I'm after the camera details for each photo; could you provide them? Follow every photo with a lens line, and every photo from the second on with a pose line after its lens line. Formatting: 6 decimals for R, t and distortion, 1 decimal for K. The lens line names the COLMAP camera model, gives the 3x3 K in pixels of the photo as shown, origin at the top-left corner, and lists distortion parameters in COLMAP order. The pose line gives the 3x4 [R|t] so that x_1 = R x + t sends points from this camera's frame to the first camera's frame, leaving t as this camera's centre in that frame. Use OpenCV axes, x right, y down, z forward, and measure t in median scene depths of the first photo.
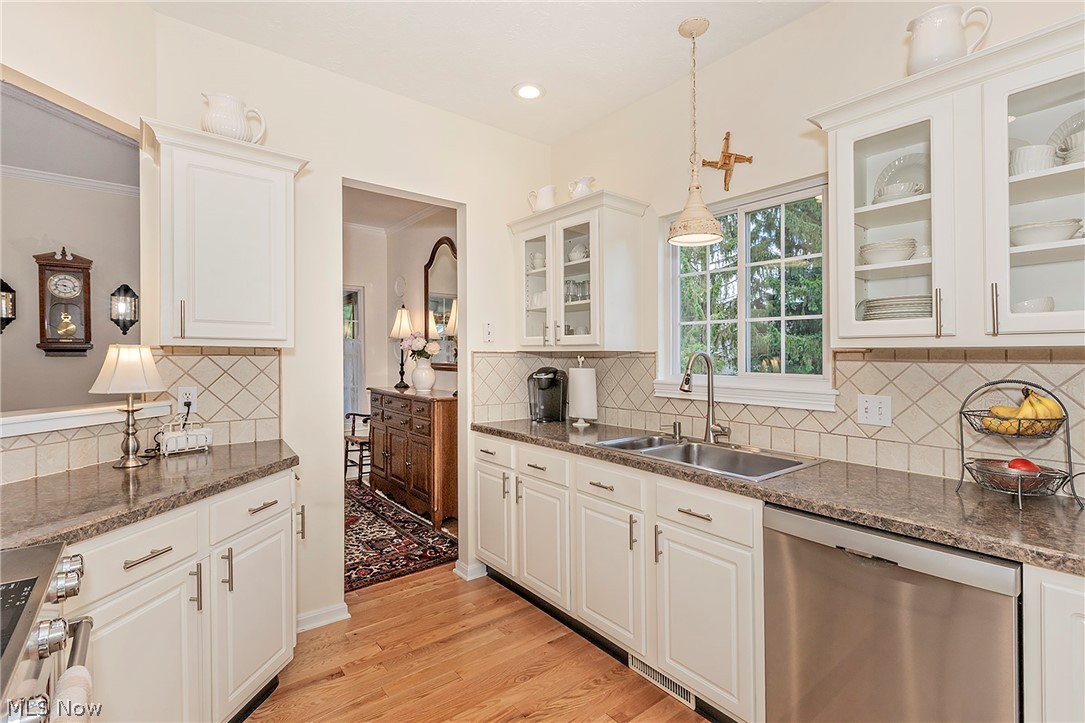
lens RADIAL K [[504.8, 0, 574.9], [0, 504.8, 350.9], [0, 0, 1]] dist [0.004361, -0.000213]
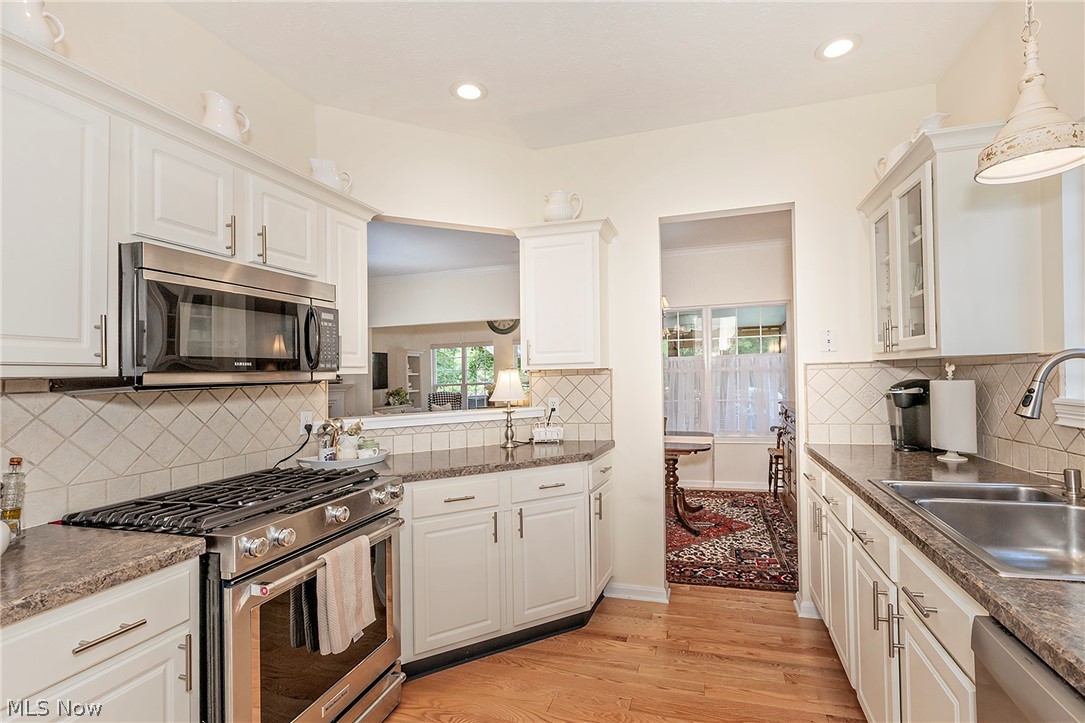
lens RADIAL K [[504.8, 0, 559.6], [0, 504.8, 363.7], [0, 0, 1]] dist [0.004361, -0.000213]
pose [[0.560233, -0.040772, -0.827331, 0.304786], [0.040602, 0.998939, -0.021735, 0.003422], [0.827339, -0.021415, 0.561294, 0.139384]]
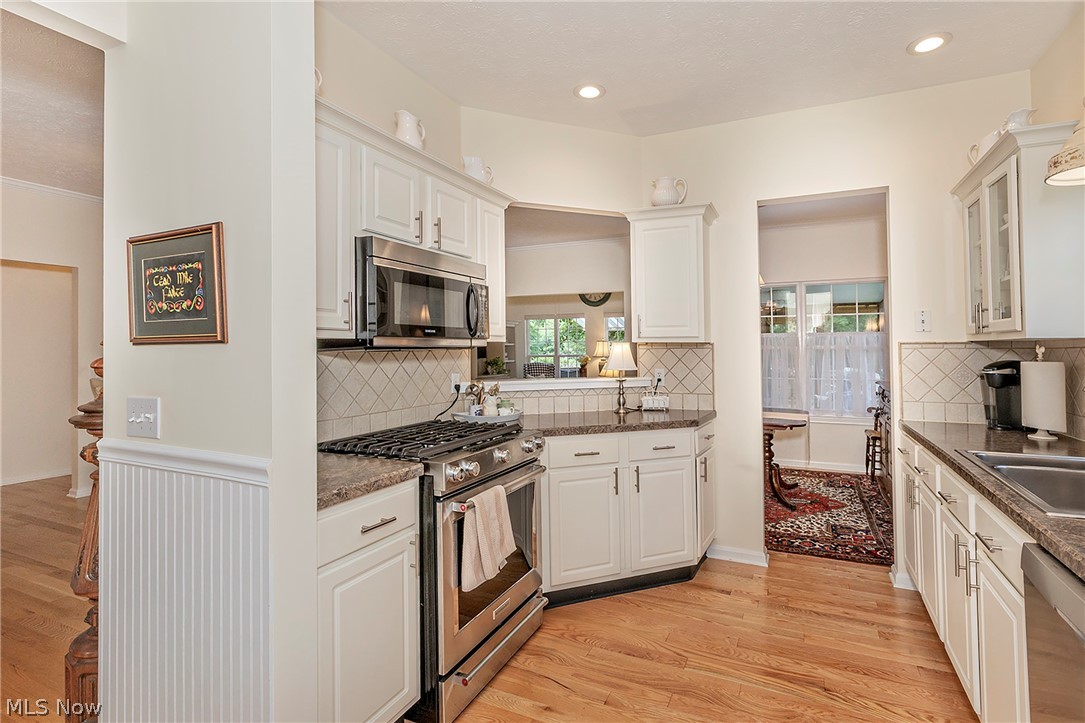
lens RADIAL K [[540.4, 0, 614.2], [0, 540.4, 301.0], [0, 0, 1]] dist [0.005073, 0.001995]
pose [[0.524466, -0.082573, -0.847418, 0.403345], [0.013577, 0.995971, -0.088646, 0.005244], [0.851323, 0.034987, 0.523473, 0.000962]]
